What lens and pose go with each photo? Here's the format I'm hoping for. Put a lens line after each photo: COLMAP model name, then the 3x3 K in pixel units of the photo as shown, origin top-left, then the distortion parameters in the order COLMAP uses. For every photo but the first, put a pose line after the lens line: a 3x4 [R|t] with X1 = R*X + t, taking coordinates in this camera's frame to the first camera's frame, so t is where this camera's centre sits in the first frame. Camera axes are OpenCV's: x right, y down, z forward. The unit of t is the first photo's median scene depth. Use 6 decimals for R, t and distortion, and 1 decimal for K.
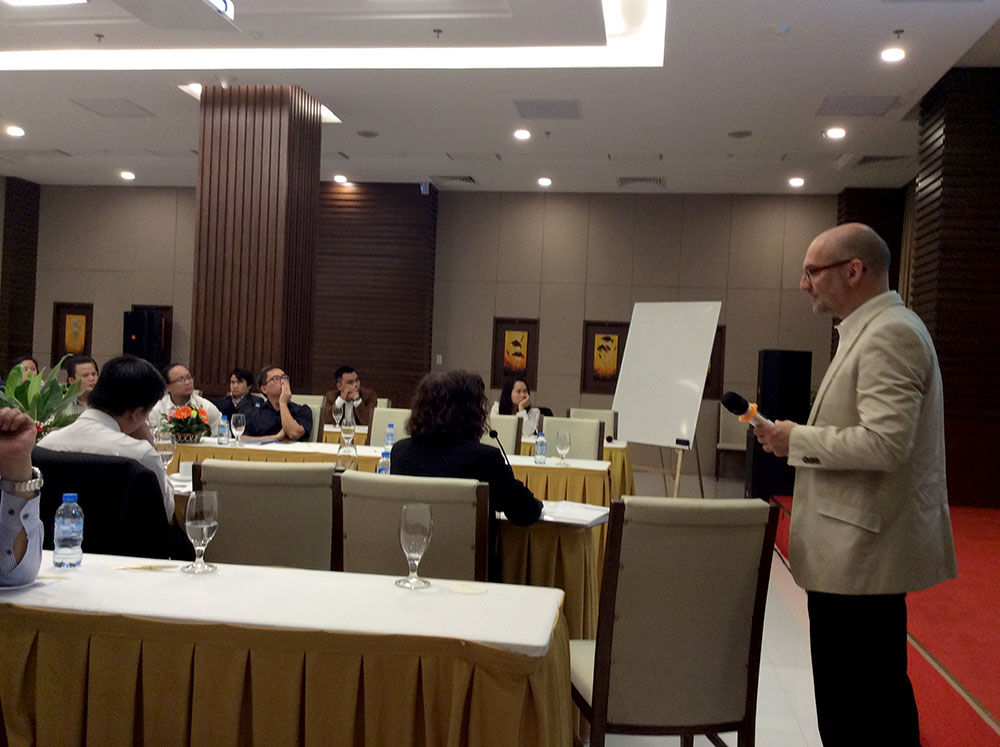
lens RADIAL K [[932.7, 0, 500.3], [0, 932.7, 376.4], [0, 0, 1]] dist [0.005801, 0.000000]
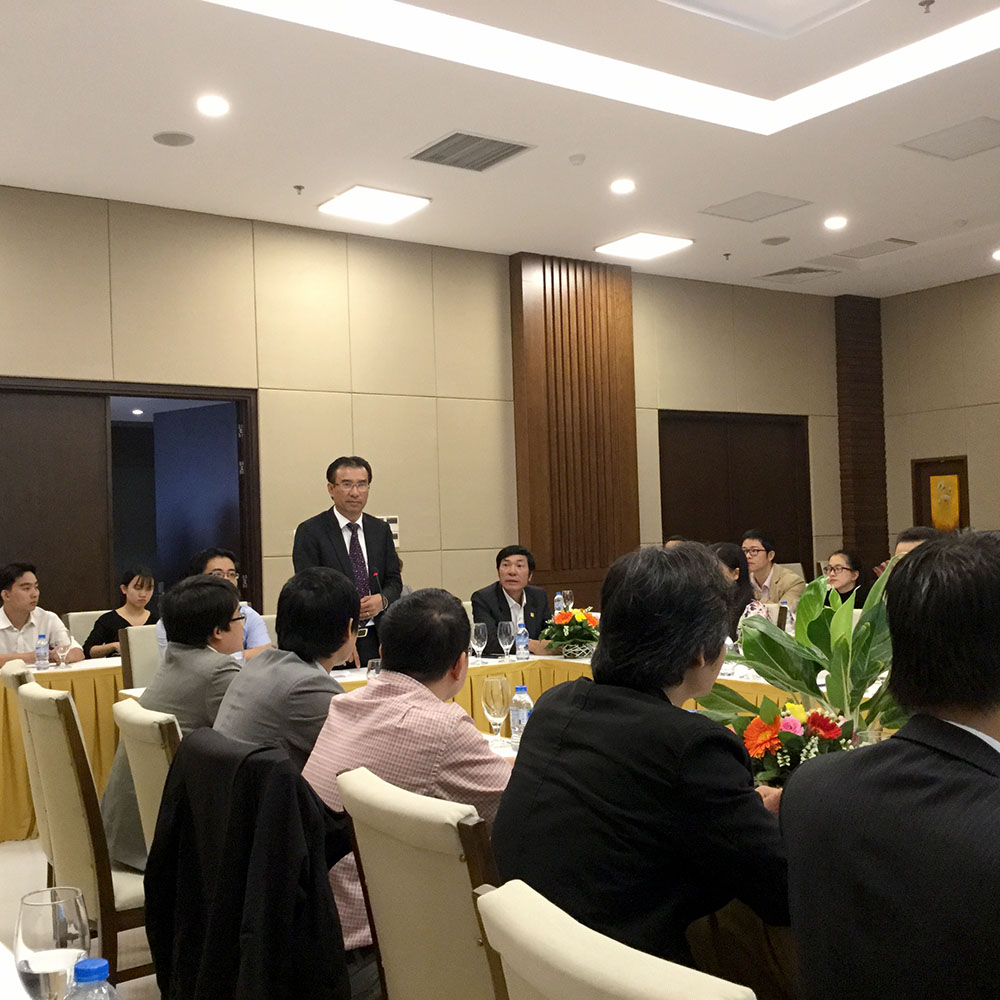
lens RADIAL K [[1163.5, 0, 499.9], [0, 1163.5, 501.7], [0, 0, 1]] dist [0.011134, 0.000000]
pose [[0.689570, -0.087328, -0.718934, -0.067283], [0.059131, 0.996178, -0.064289, -0.011035], [0.721801, 0.001820, 0.692099, 0.177127]]
